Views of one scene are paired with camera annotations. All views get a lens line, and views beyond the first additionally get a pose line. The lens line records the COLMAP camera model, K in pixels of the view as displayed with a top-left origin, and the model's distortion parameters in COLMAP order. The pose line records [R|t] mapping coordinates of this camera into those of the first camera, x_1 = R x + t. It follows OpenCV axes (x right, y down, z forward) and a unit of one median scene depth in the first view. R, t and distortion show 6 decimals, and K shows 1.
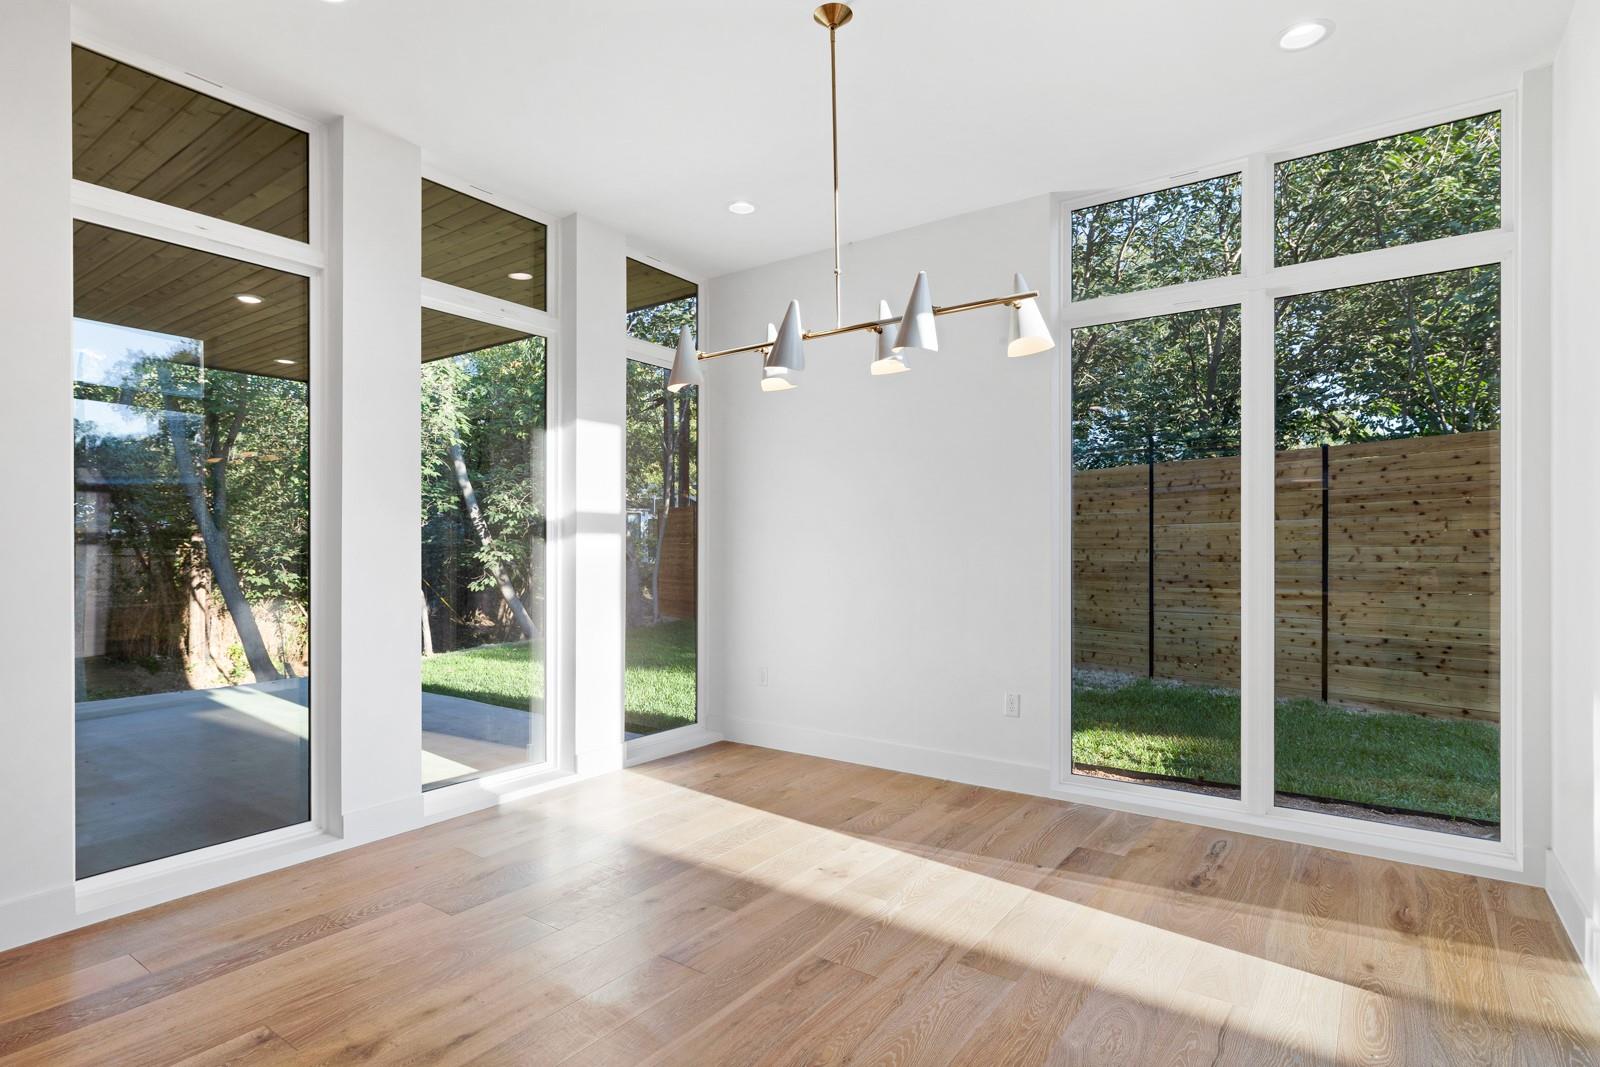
lens RADIAL K [[826.7, 0, 793.5], [0, 826.7, 551.7], [0, 0, 1]] dist [-0.001095, 0.000353]
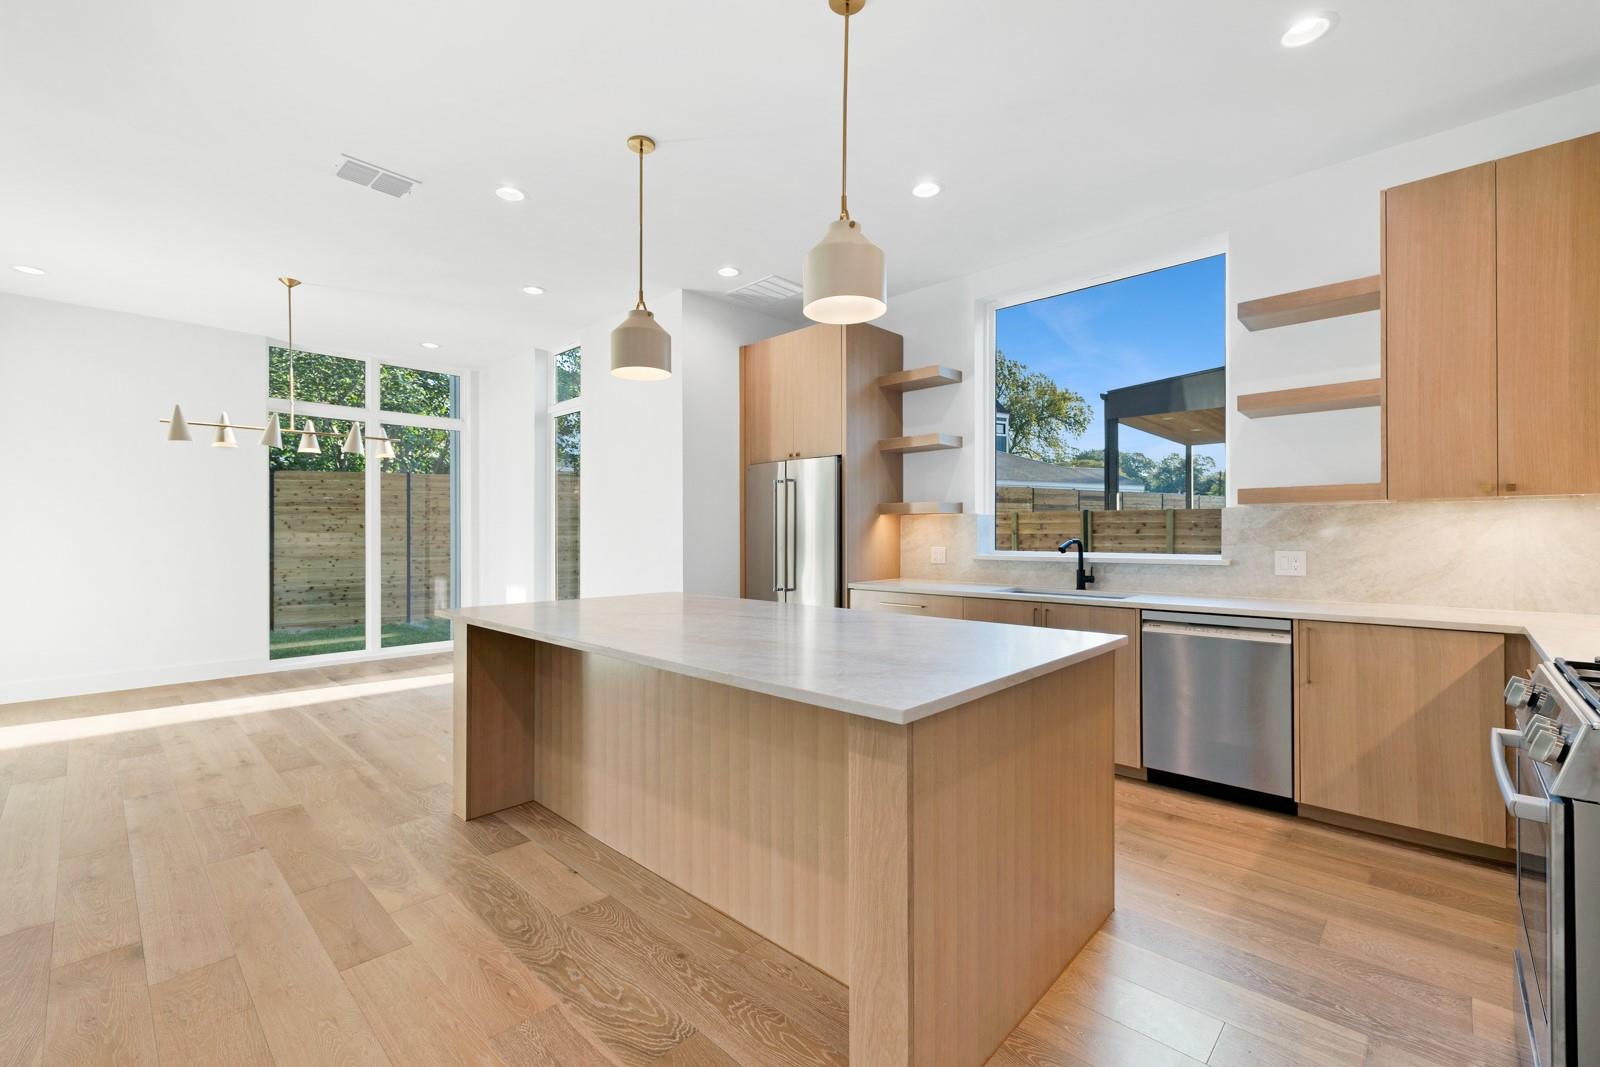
lens RADIAL K [[676.6, 0, 796.0], [0, 676.6, 534.3], [0, 0, 1]] dist [0.000479, 0.000203]
pose [[0.135134, -0.001418, 0.990826, -1.023149], [0.004858, 0.999988, 0.000769, 0.000625], [-0.990815, 0.004709, 0.135139, -0.351421]]
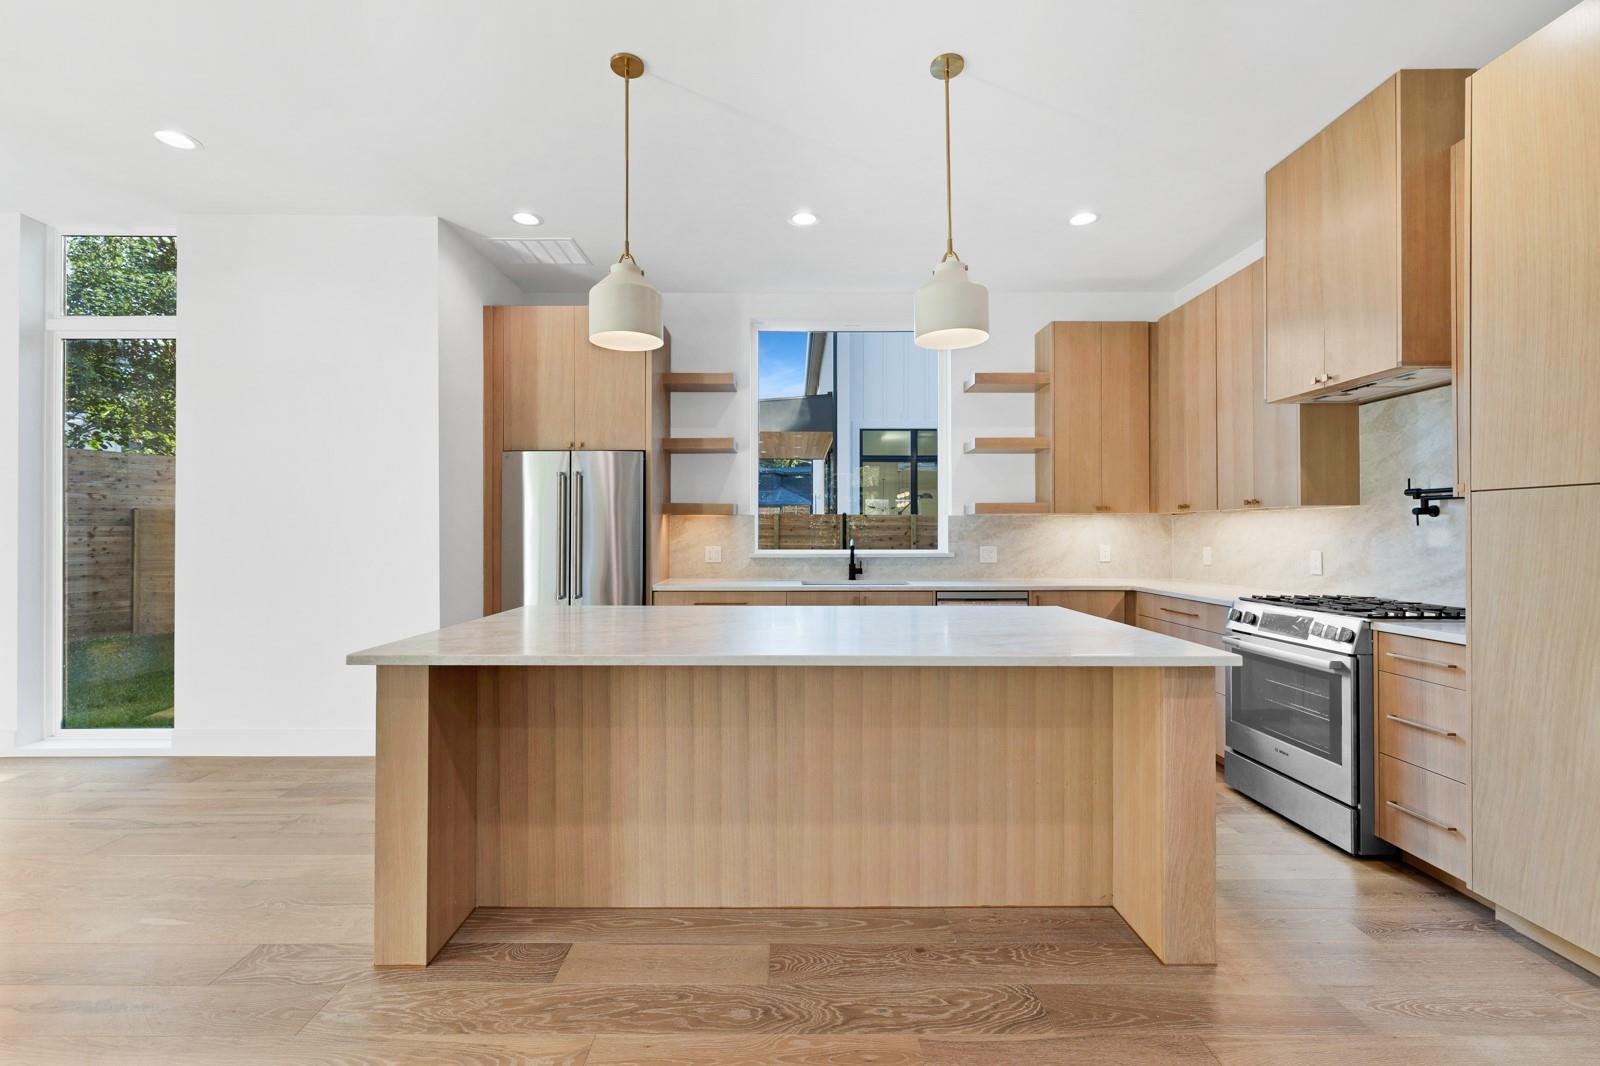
lens RADIAL K [[676.2, 0, 791.9], [0, 676.2, 529.6], [0, 0, 1]] dist [0.003305, 0.000034]
pose [[-0.588802, 0.003081, 0.808271, -0.894226], [0.001592, 0.999995, -0.002652, -0.002294], [-0.808276, -0.000274, -0.588804, 0.179194]]
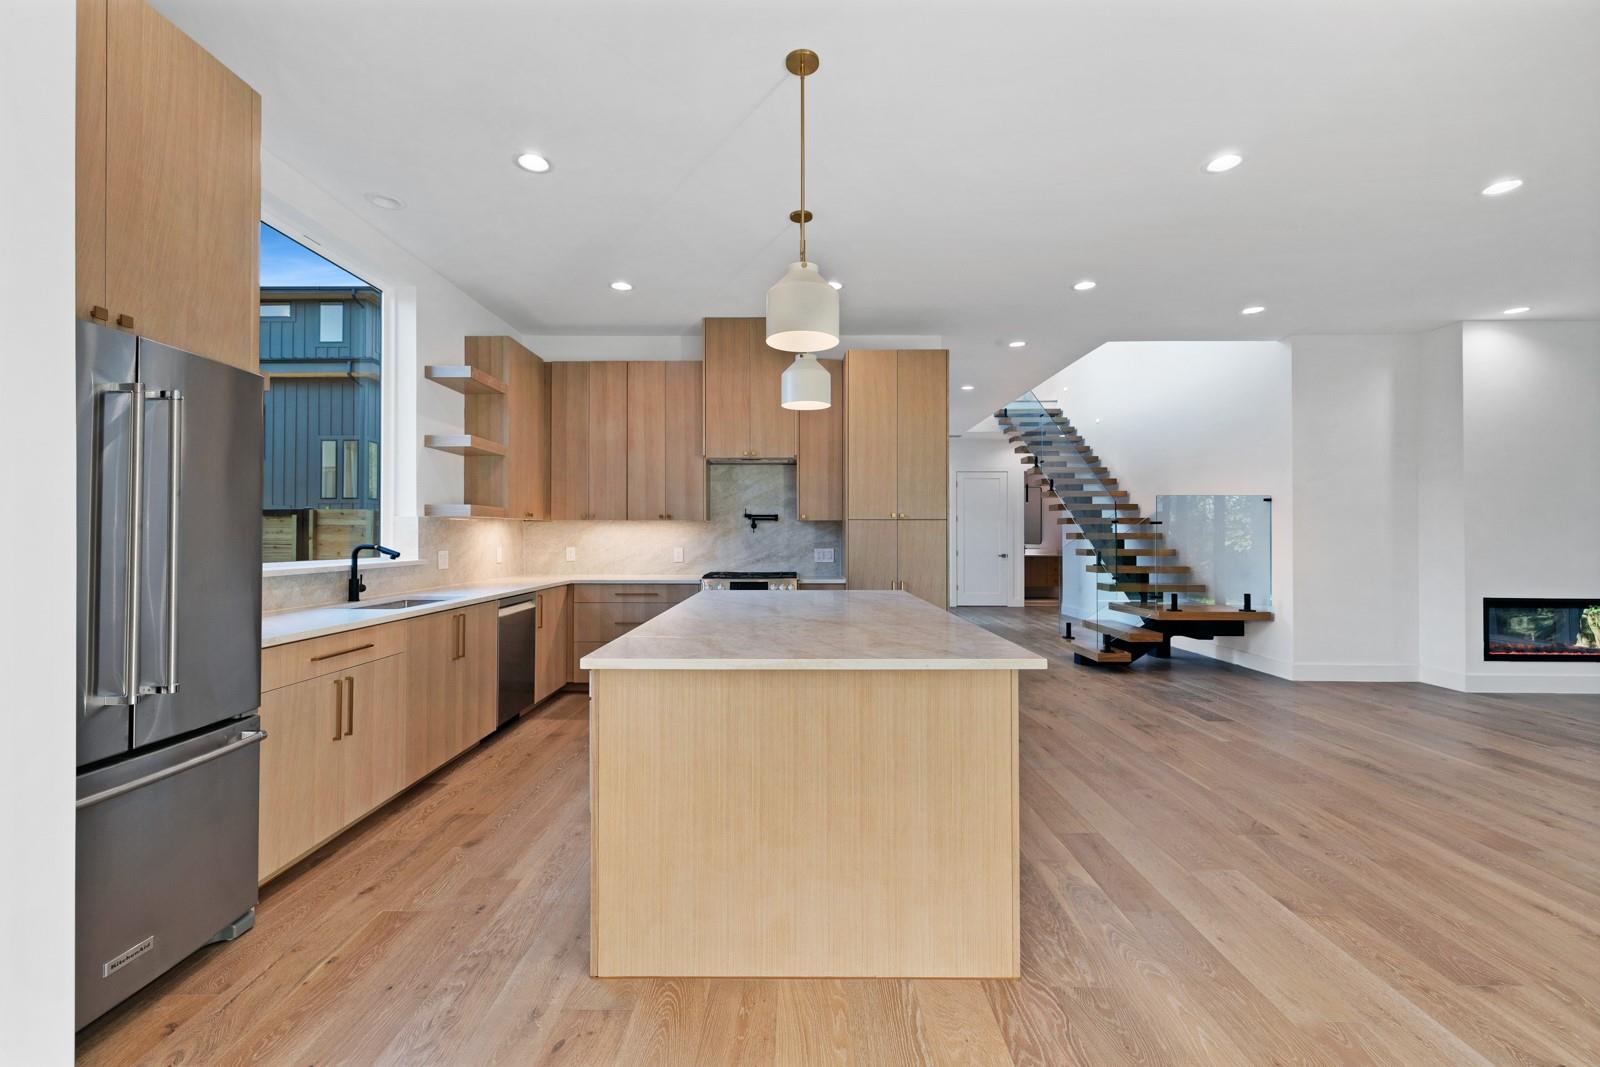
lens RADIAL K [[676.2, 0, 791.9], [0, 676.2, 530.1], [0, 0, 1]] dist [0.003305, 0.000034]
pose [[-0.814332, -0.006627, -0.580362, 0.089923], [-0.002563, 0.999966, -0.007823, -0.002663], [0.580394, -0.004884, -0.814321, 0.433152]]
